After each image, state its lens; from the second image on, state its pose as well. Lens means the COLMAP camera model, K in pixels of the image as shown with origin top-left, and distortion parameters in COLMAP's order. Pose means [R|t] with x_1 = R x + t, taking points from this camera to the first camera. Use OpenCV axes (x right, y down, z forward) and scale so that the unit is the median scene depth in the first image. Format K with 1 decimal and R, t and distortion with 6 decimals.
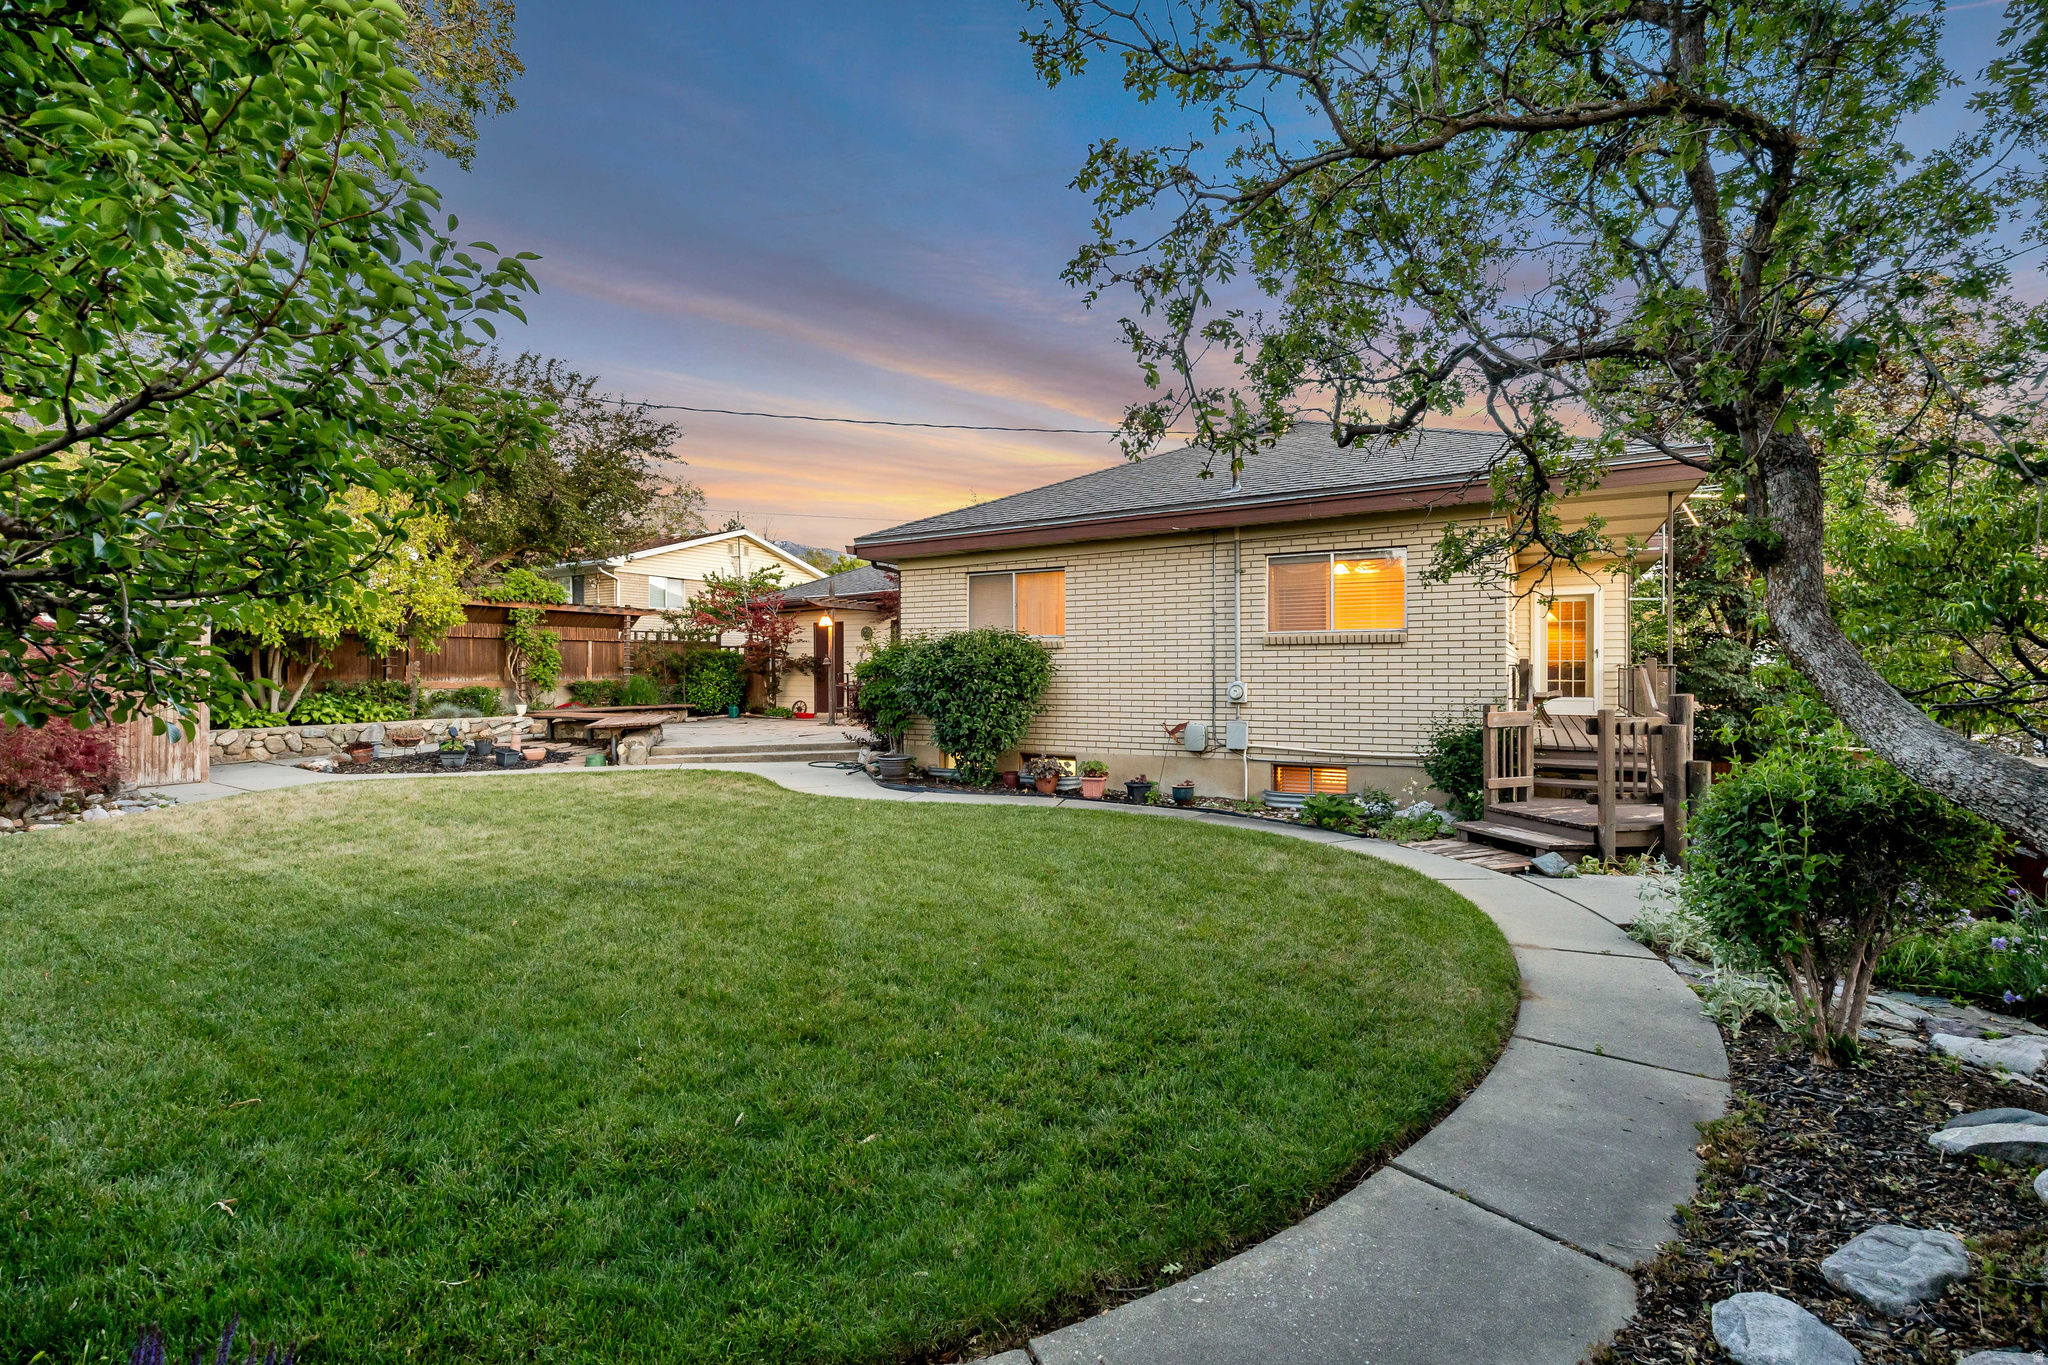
lens RADIAL K [[911.1, 0, 1023.1], [0, 911.1, 682.6], [0, 0, 1]] dist [-0.011044, -0.000265]
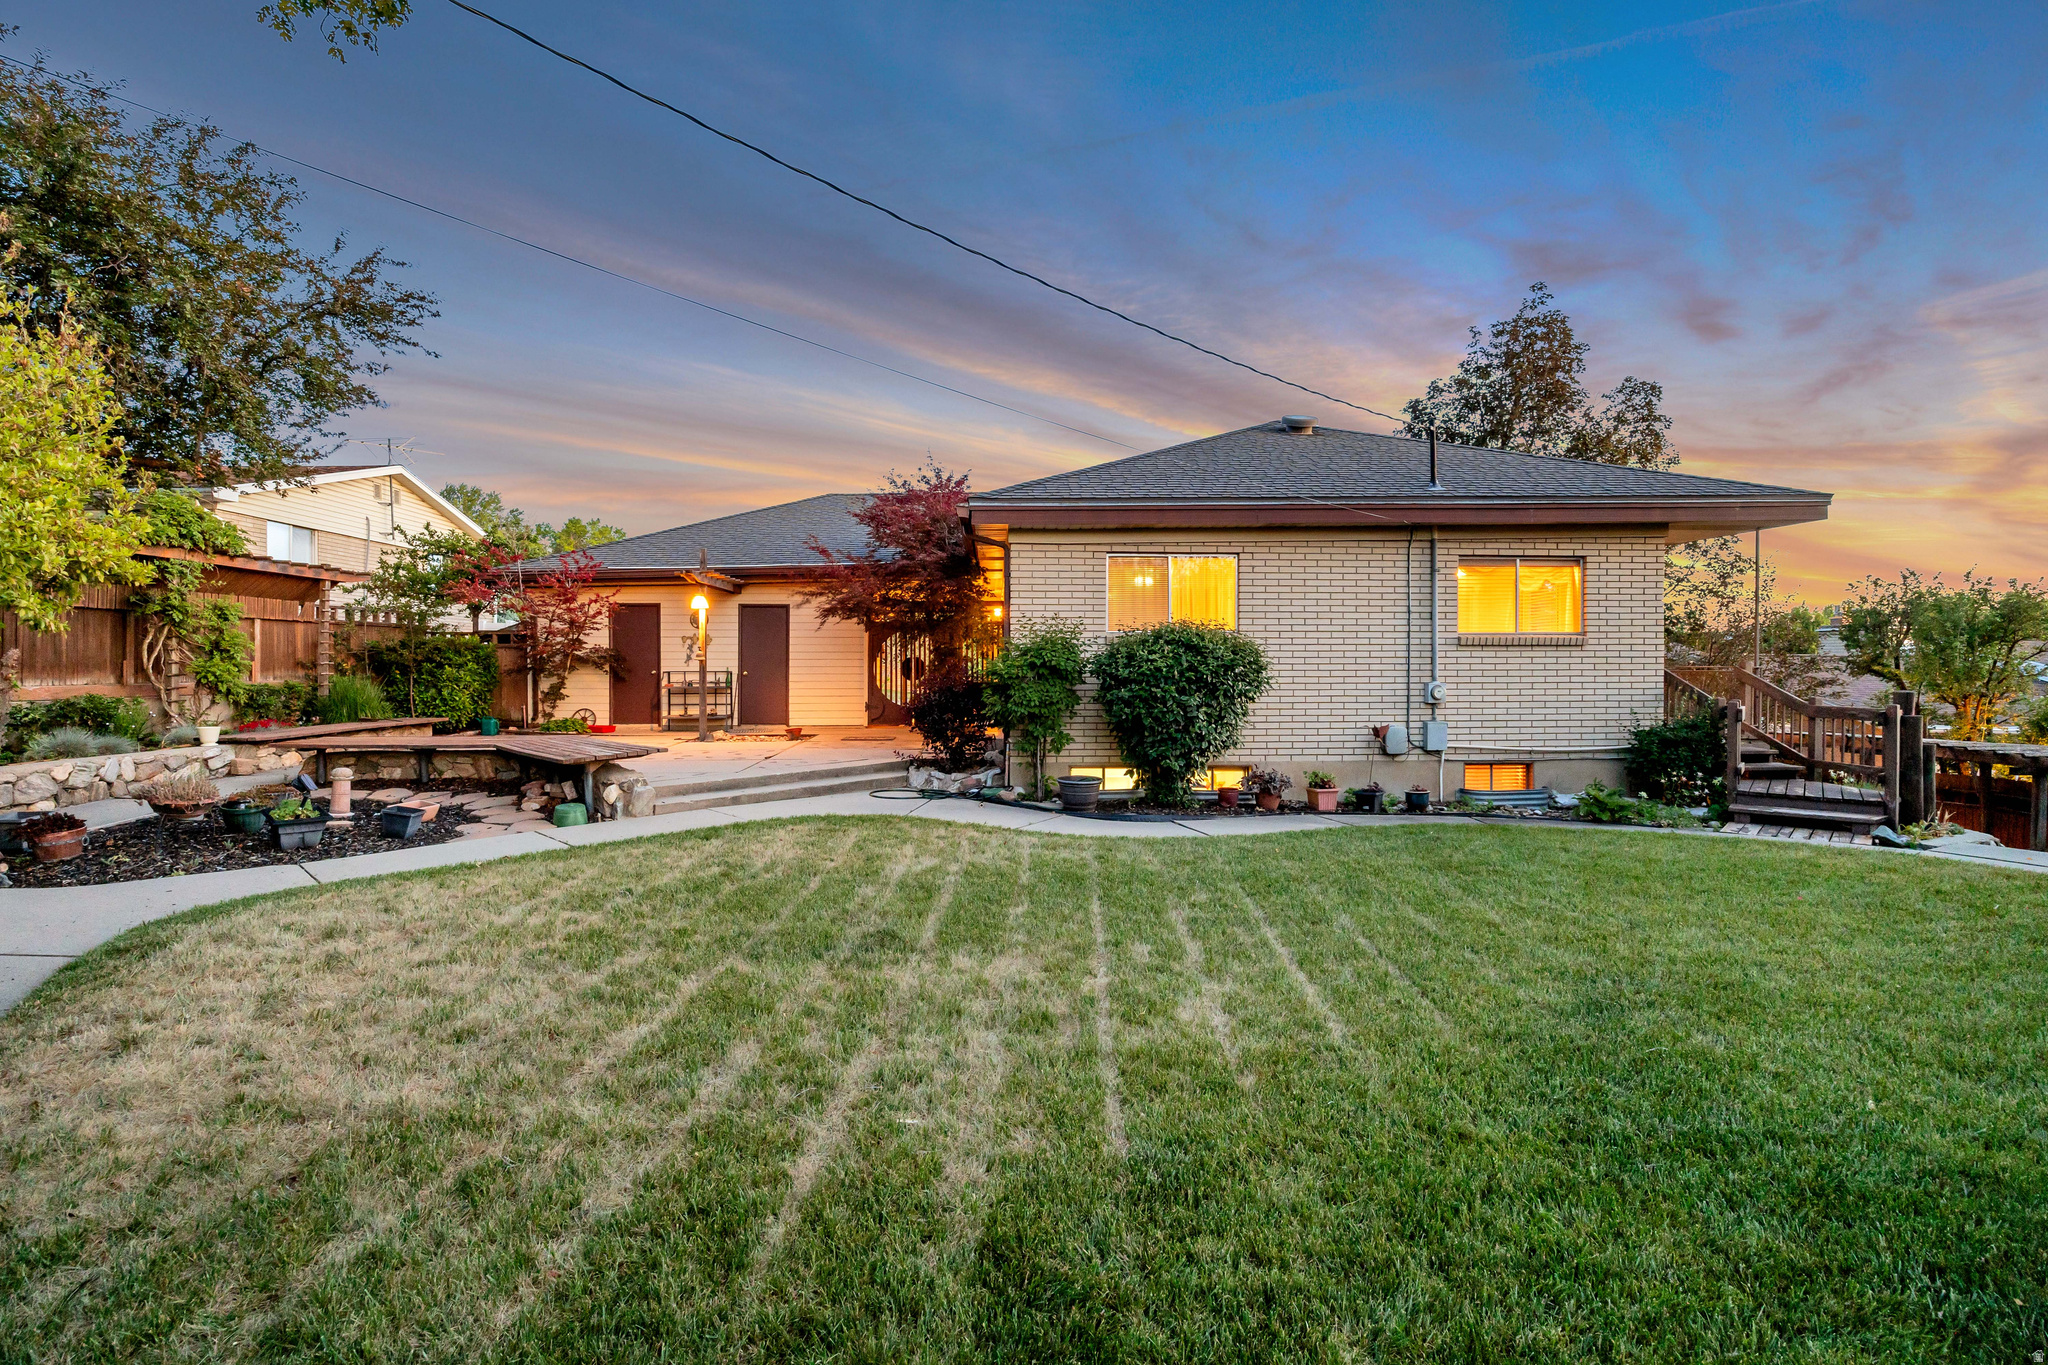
lens RADIAL K [[907.5, 0, 1021.9], [0, 907.5, 675.3], [0, 0, 1]] dist [-0.011957, 0.000137]
pose [[0.855801, -0.003261, 0.517294, -1.773772], [0.004019, 0.999992, -0.000345, -0.025802], [-0.517289, 0.002375, 0.855808, 1.056898]]
